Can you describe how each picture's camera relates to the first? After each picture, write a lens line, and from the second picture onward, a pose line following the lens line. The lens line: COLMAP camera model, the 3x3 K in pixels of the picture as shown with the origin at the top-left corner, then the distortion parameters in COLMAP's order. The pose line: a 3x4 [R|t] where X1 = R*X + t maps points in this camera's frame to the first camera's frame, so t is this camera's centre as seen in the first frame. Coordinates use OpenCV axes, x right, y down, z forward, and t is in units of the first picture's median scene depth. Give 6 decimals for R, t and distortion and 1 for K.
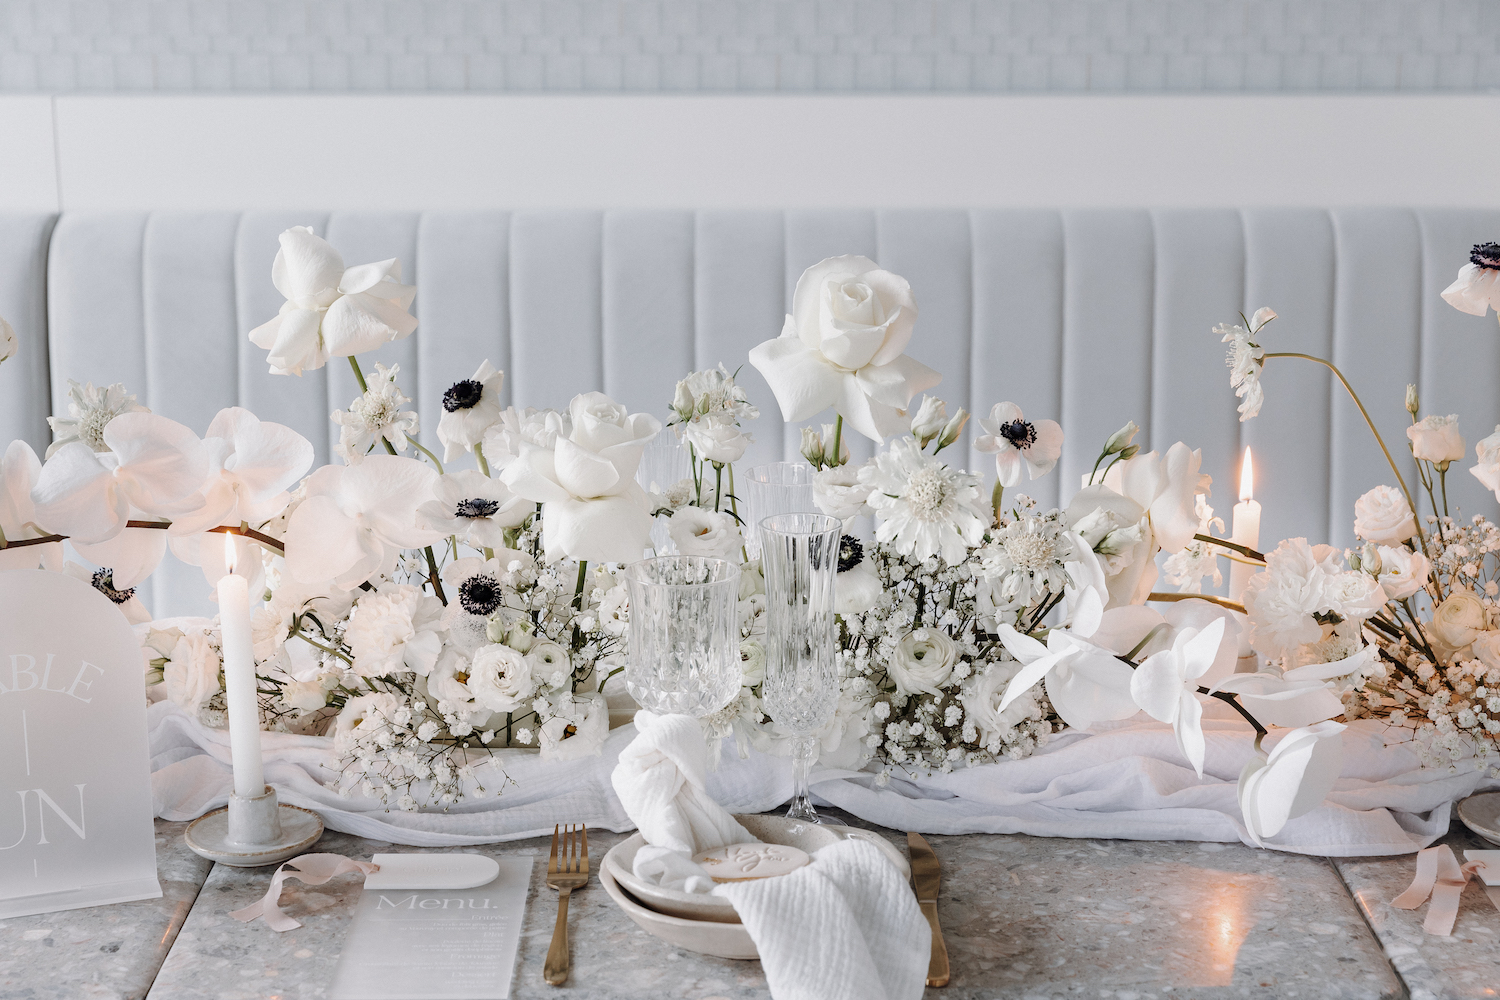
lens RADIAL K [[2635.1, 0, 750.0], [0, 2635.1, 500.0], [0, 0, 1]] dist [-0.006550, 0.075796]
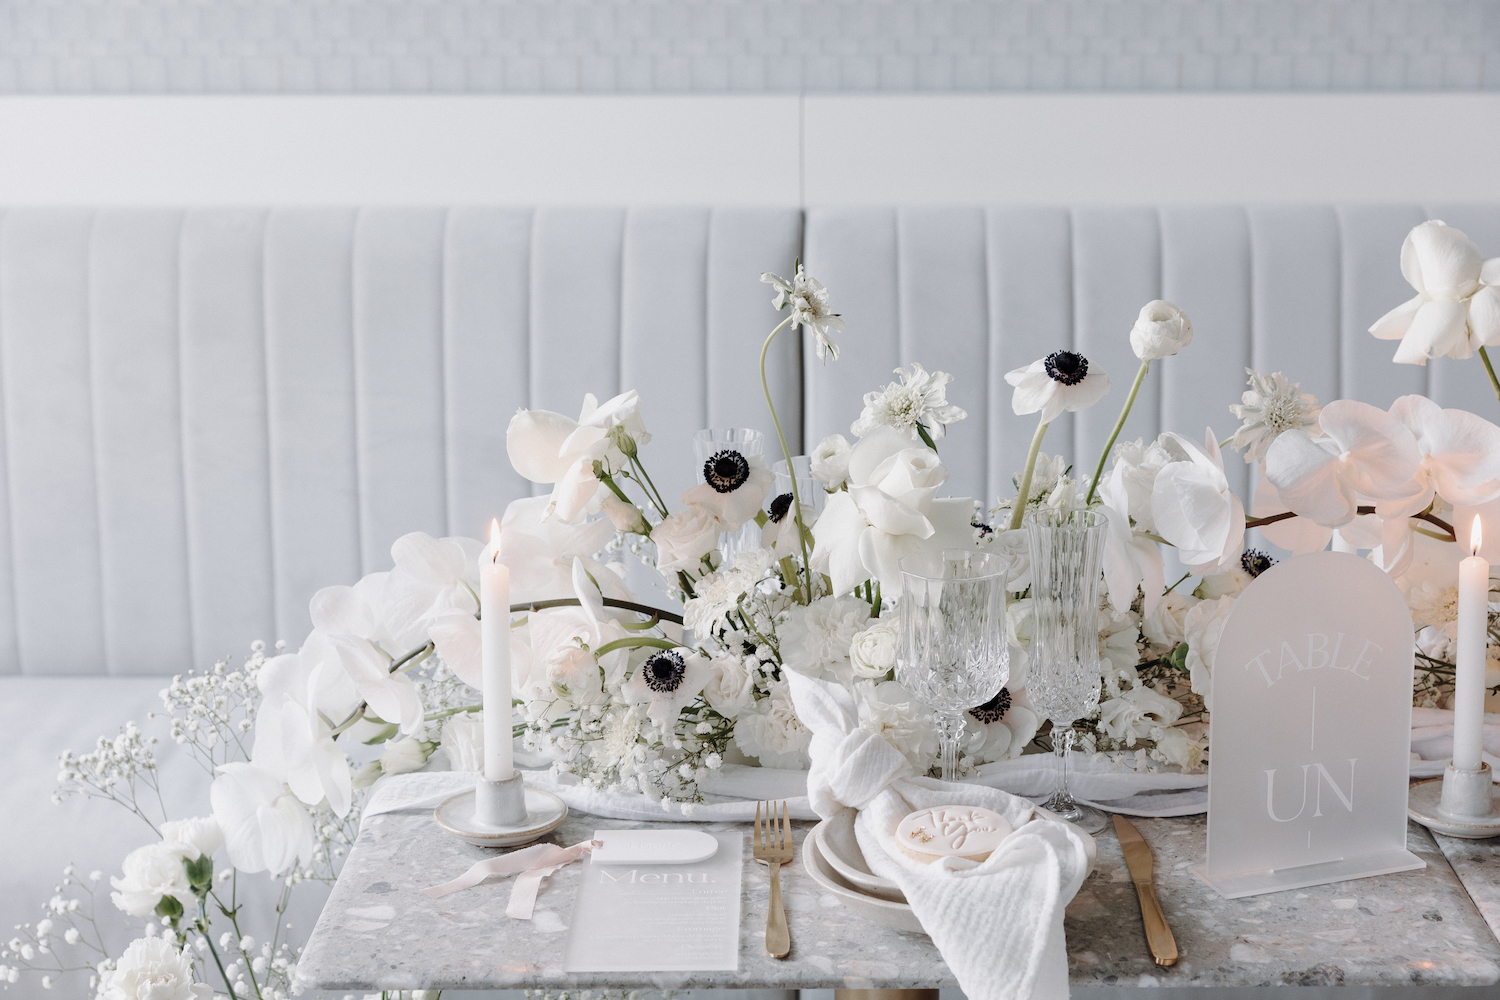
lens RADIAL K [[2553.7, 0, 750.0], [0, 2553.7, 500.0], [0, 0, 1]] dist [-0.037340, 0.253134]
pose [[0.999996, -0.002212, -0.001828, -0.454598], [0.002221, 0.999986, 0.004810, 0.000749], [0.001817, -0.004814, 0.999987, -0.002770]]
